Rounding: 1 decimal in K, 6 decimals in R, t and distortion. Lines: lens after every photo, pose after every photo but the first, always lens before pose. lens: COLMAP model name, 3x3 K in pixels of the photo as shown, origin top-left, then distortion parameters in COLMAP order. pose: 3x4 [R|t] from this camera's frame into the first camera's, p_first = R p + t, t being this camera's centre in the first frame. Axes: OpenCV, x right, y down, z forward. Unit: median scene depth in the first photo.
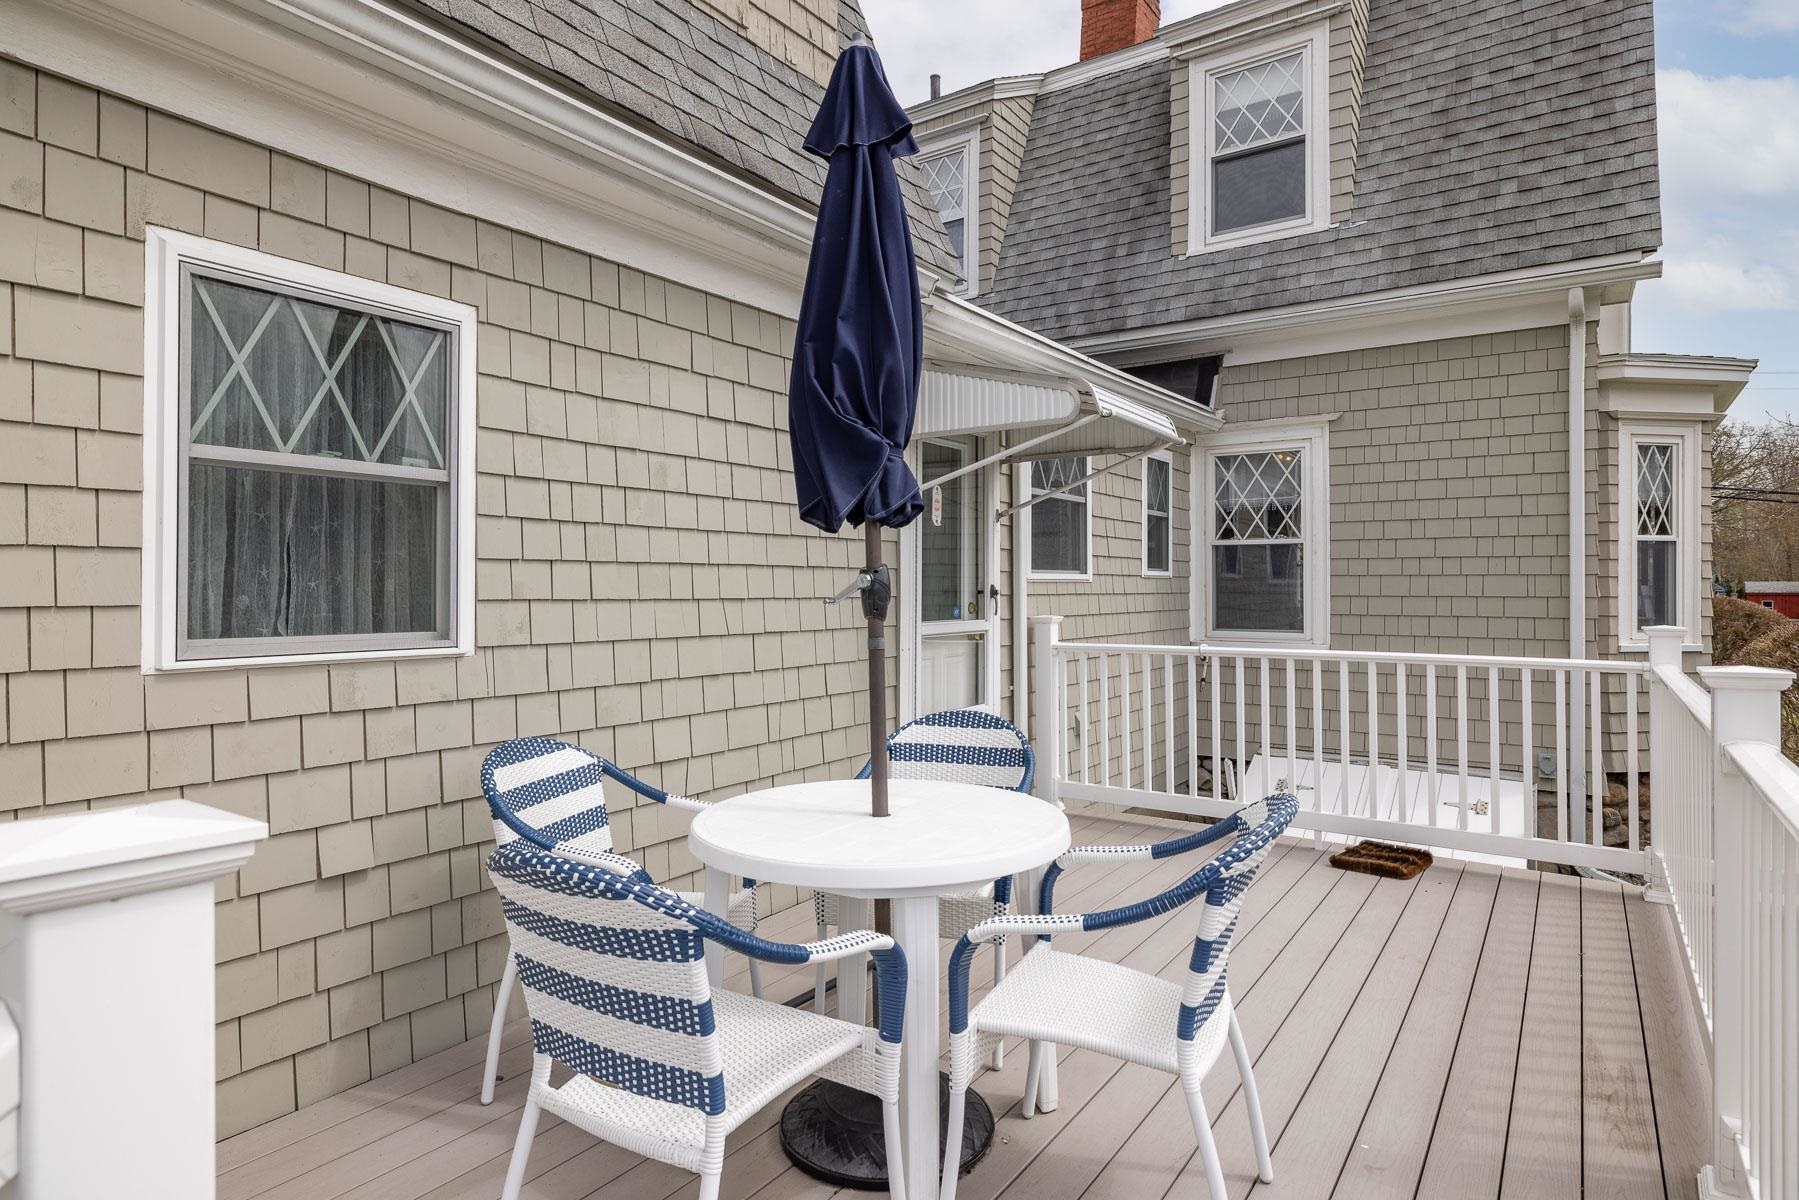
lens RADIAL K [[990.3, 0, 904.6], [0, 990.3, 581.6], [0, 0, 1]] dist [0.004445, -0.000250]
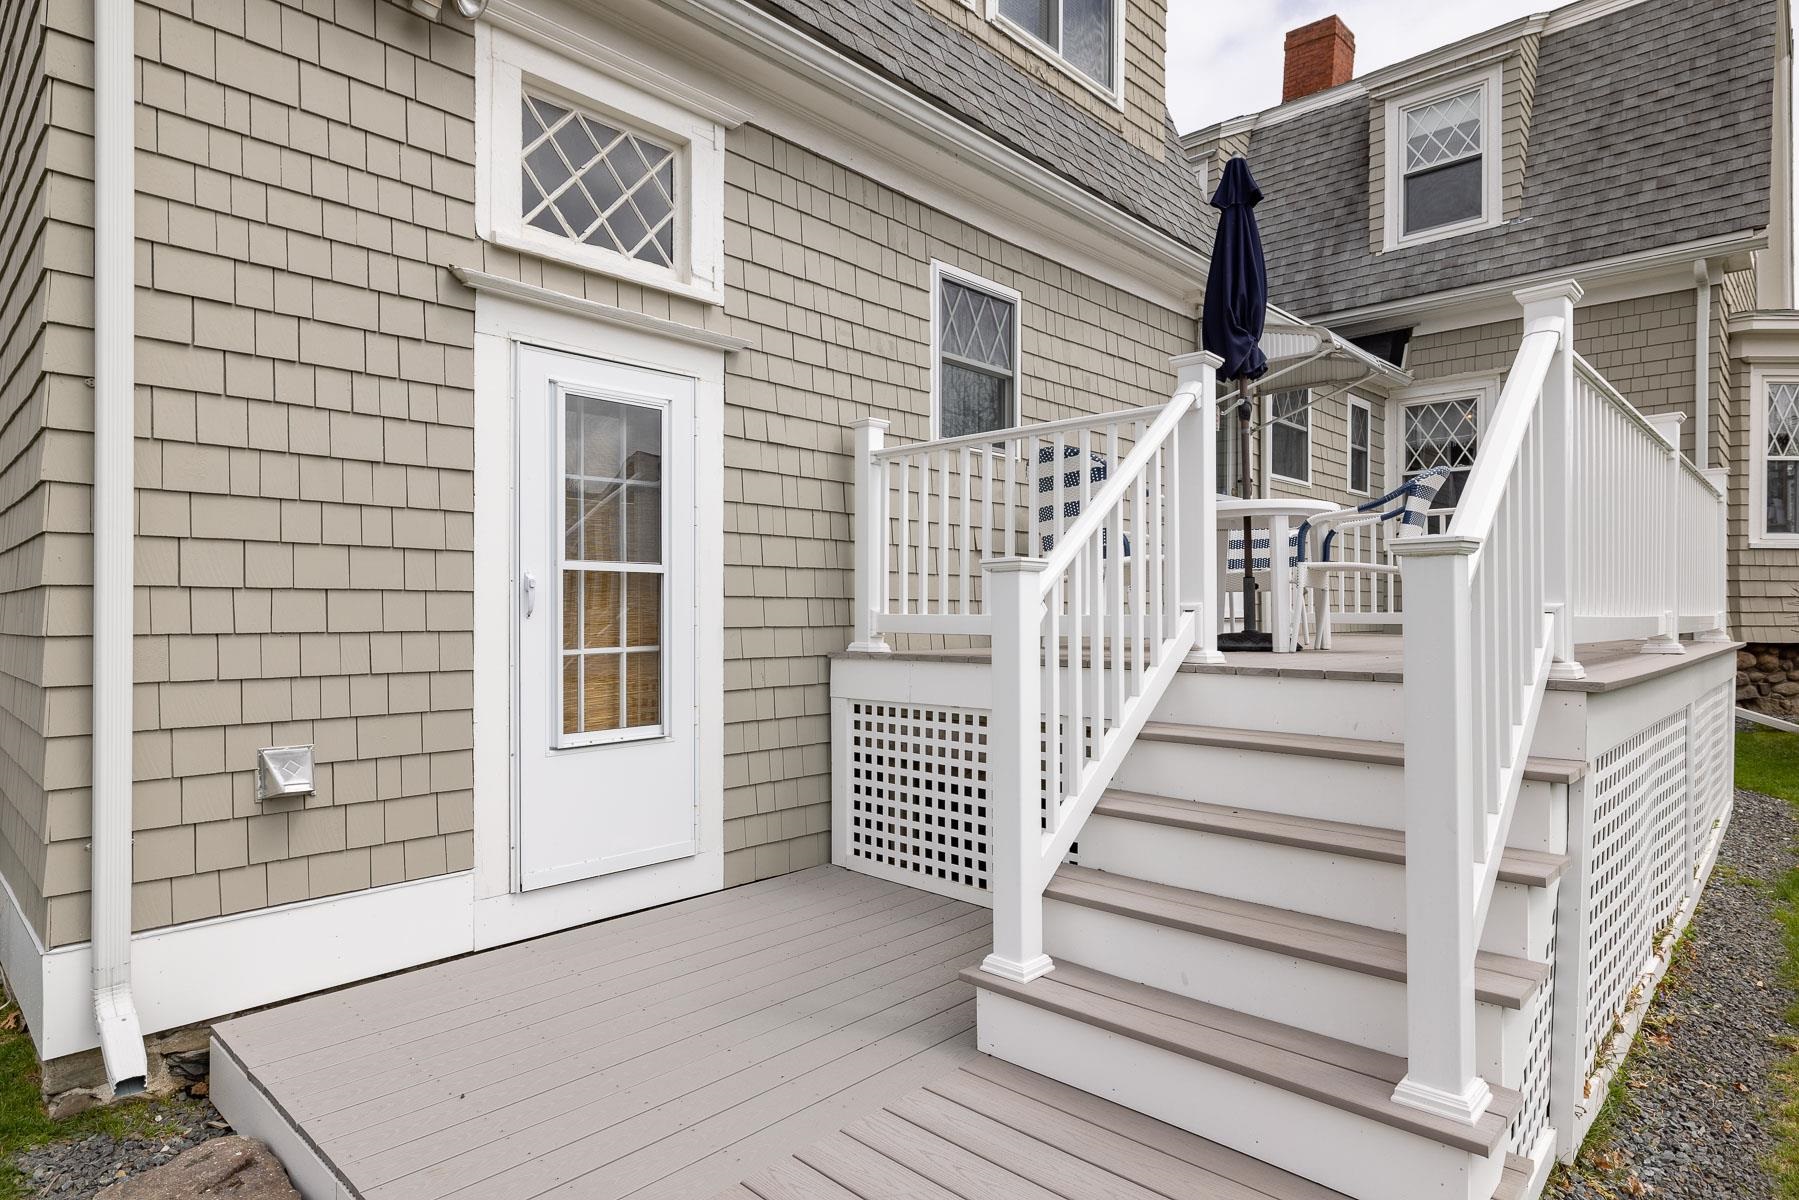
lens RADIAL K [[979.5, 0, 899.5], [0, 979.5, 600.0], [0, 0, 1]] dist [0.001616, -0.000322]
pose [[0.985982, 0.005161, -0.166772, -0.130255], [-0.005016, 0.999987, 0.001288, 0.135735], [0.166776, -0.000434, 0.985995, -0.392706]]
